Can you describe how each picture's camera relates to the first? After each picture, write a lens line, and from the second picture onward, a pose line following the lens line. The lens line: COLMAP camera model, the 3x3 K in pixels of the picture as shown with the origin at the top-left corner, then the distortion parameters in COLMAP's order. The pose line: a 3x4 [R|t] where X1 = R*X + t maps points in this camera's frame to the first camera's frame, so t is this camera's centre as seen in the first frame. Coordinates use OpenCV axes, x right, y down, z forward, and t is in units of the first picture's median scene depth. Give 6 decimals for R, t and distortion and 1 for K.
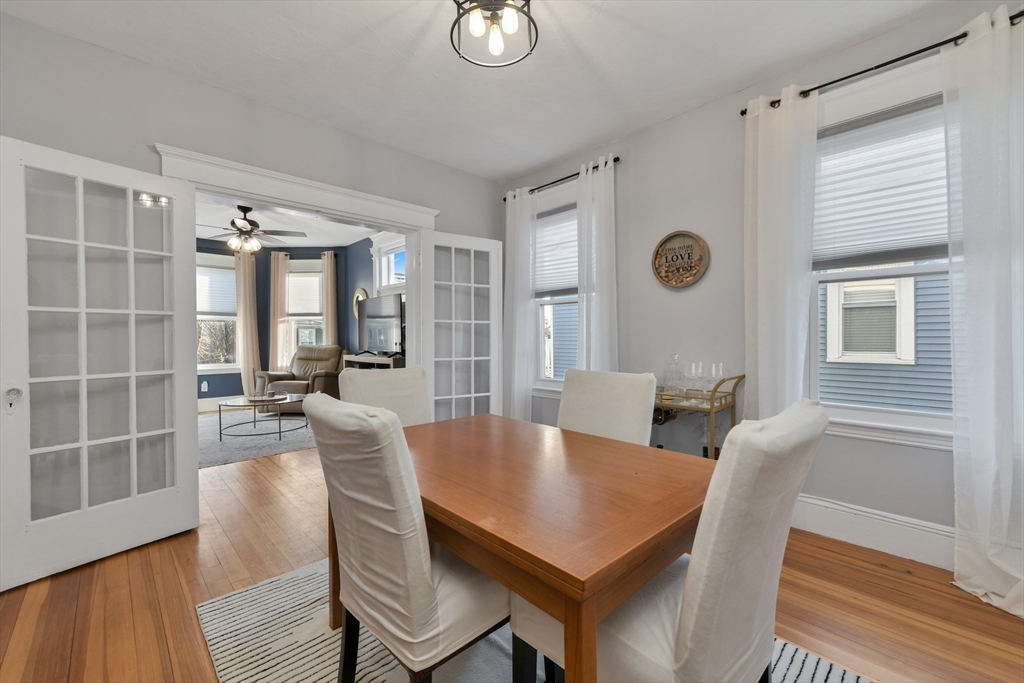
lens RADIAL K [[414.5, 0, 517.3], [0, 414.5, 340.1], [0, 0, 1]] dist [-0.001563, 0.001234]
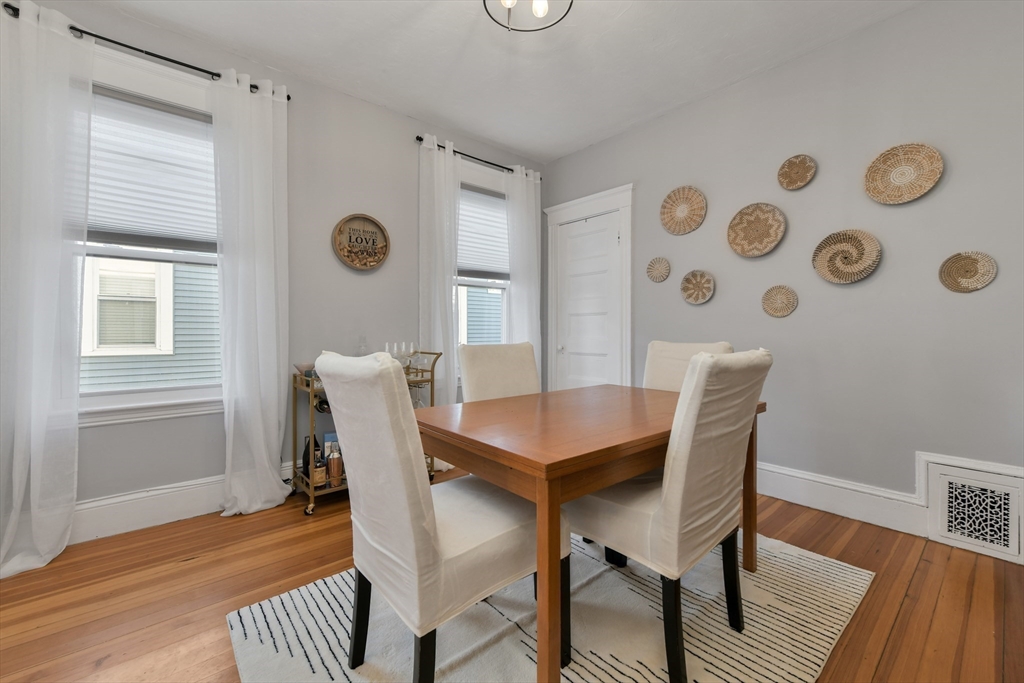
lens RADIAL K [[414.5, 0, 521.4], [0, 414.5, 336.3], [0, 0, 1]] dist [-0.001563, 0.001234]
pose [[0.055796, -0.016613, 0.998304, -0.266403], [0.007997, 0.999837, 0.016192, 0.009733], [-0.998410, 0.007080, 0.055919, 0.244545]]
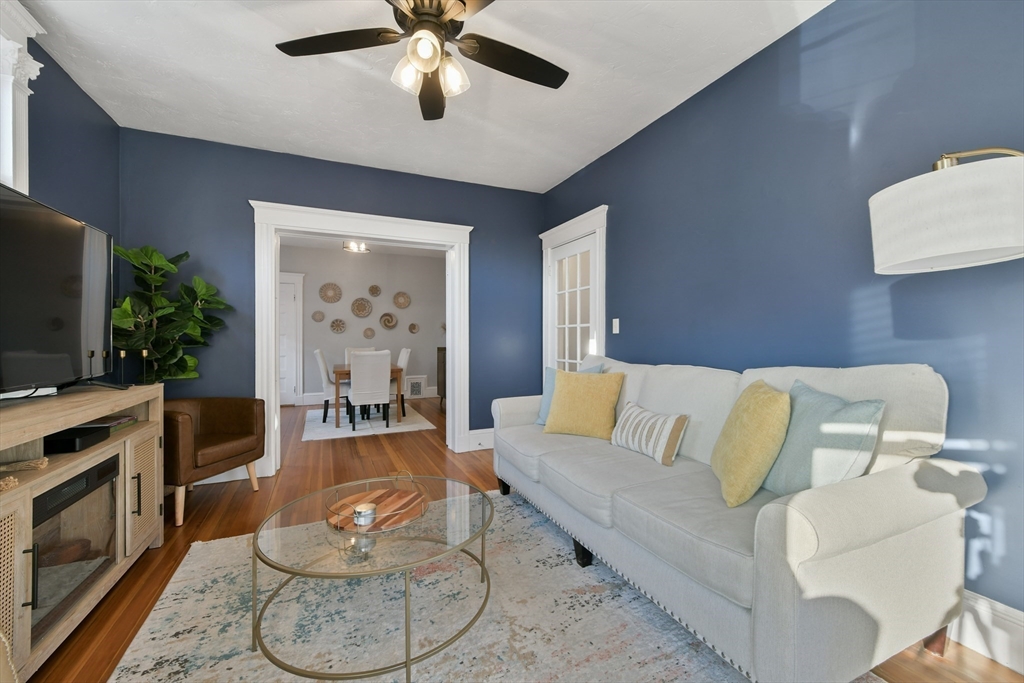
lens RADIAL K [[414.5, 0, 512.1], [0, 414.5, 335.1], [0, 0, 1]] dist [-0.001563, 0.001234]
pose [[-0.940852, 0.008572, 0.338710, -0.609681], [0.007708, 0.999963, -0.003894, -0.002717], [-0.338730, -0.001052, -0.940883, 0.952541]]
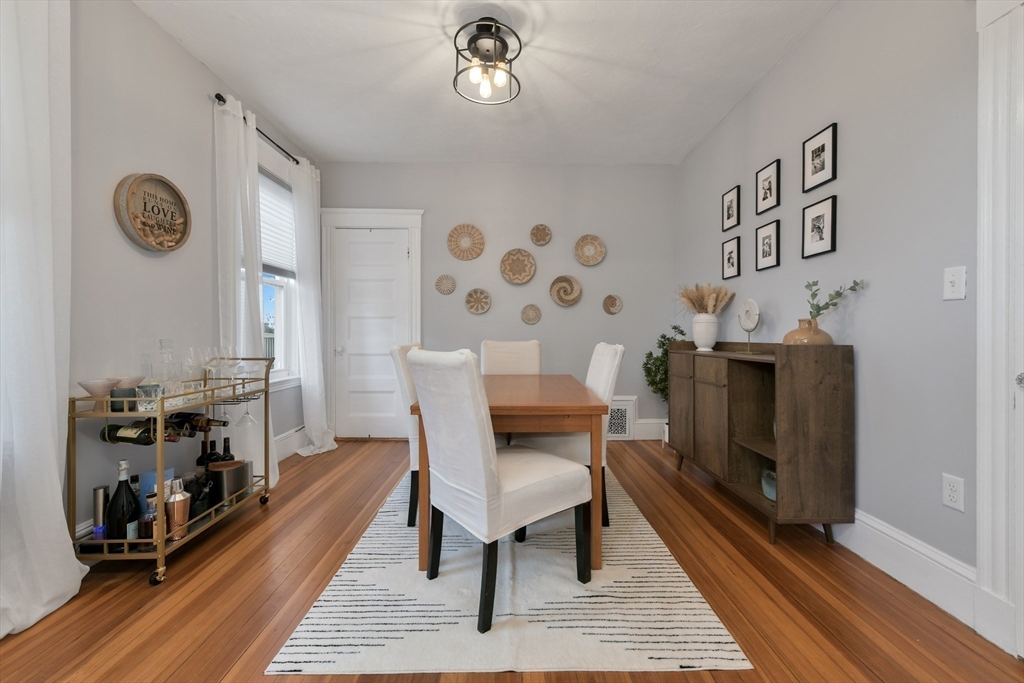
lens RADIAL K [[414.5, 0, 511.5], [0, 414.5, 334.8], [0, 0, 1]] dist [-0.001563, 0.001234]
pose [[-0.723715, -0.004777, 0.690083, -0.263020], [0.002878, 0.999946, 0.009940, 0.009102], [-0.690093, 0.009180, -0.723662, 0.485745]]
